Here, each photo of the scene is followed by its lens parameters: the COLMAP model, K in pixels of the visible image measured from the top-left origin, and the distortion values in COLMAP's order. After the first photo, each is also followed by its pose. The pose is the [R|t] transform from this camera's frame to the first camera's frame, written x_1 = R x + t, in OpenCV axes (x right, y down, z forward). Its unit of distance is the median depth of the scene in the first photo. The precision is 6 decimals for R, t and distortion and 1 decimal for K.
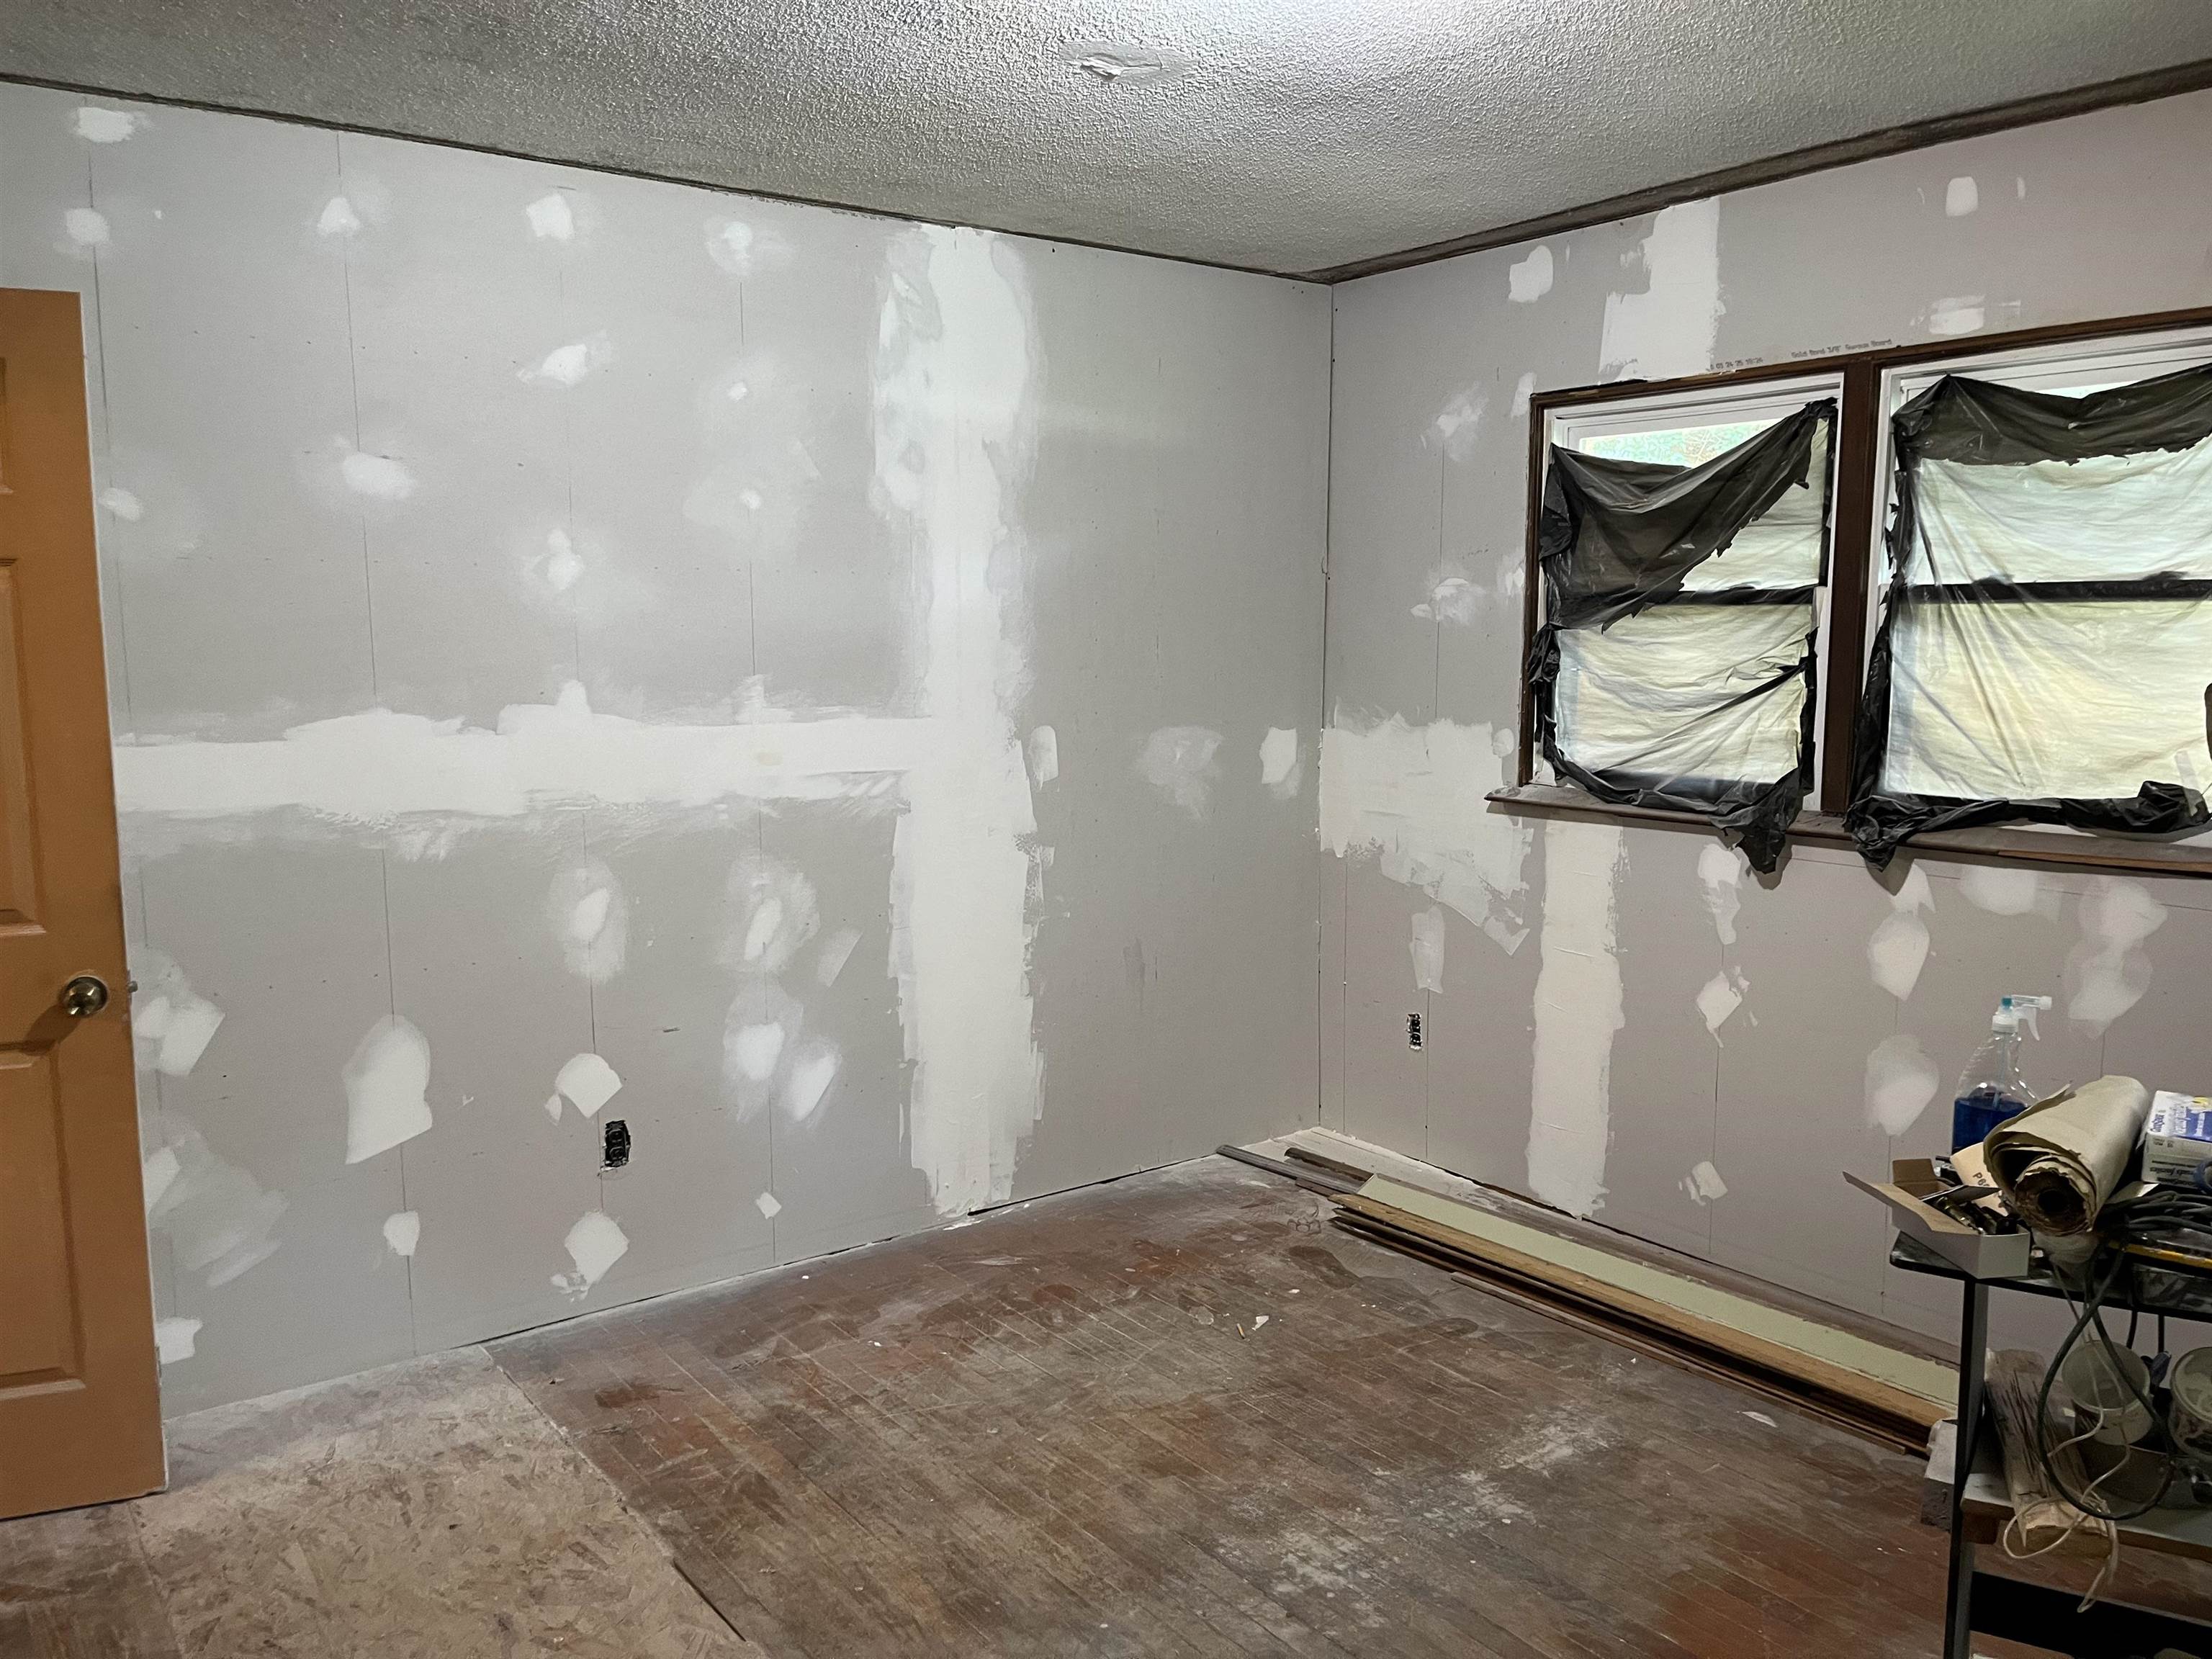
lens RADIAL K [[1673.3, 0, 1103.3], [0, 1673.3, 844.5], [0, 0, 1]] dist [0.066703, -0.090319]
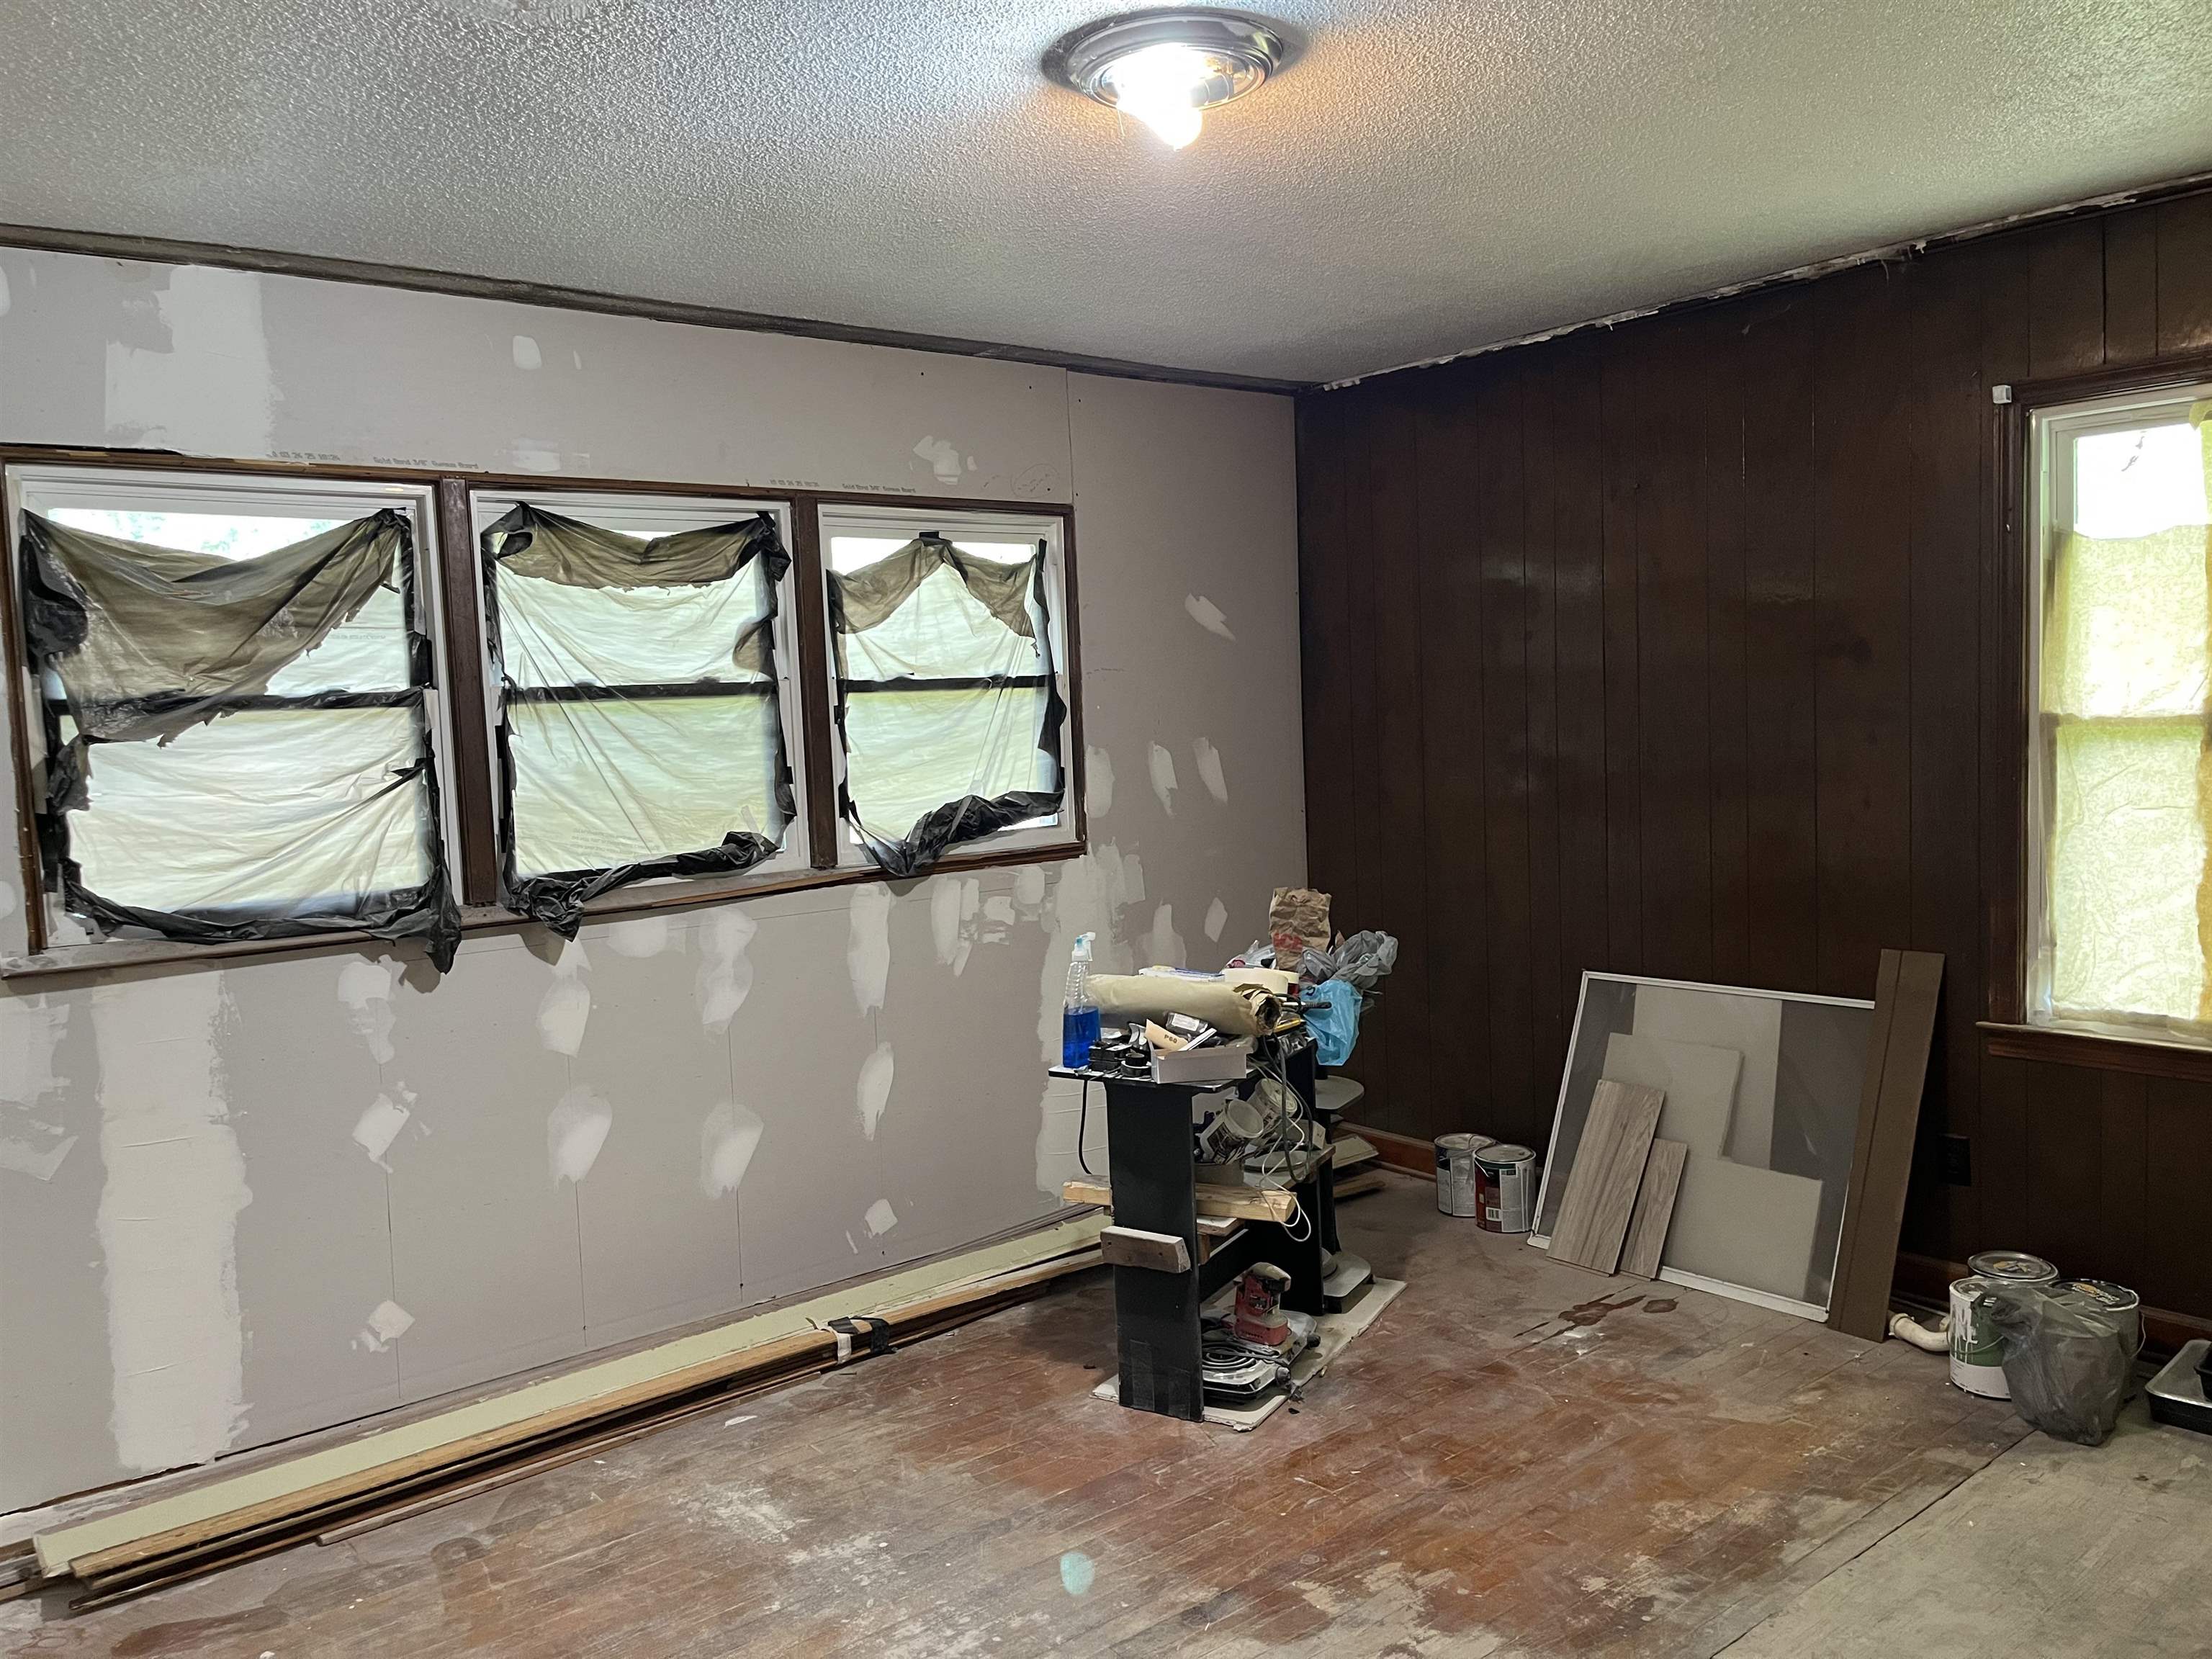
lens RADIAL K [[1673.3, 0, 1103.3], [0, 1673.3, 844.5], [0, 0, 1]] dist [0.066703, -0.090319]
pose [[-0.037246, -0.074208, 0.996547, -0.608570], [0.175621, 0.981232, 0.079632, -0.068920], [-0.983753, 0.177981, -0.023515, 0.628346]]
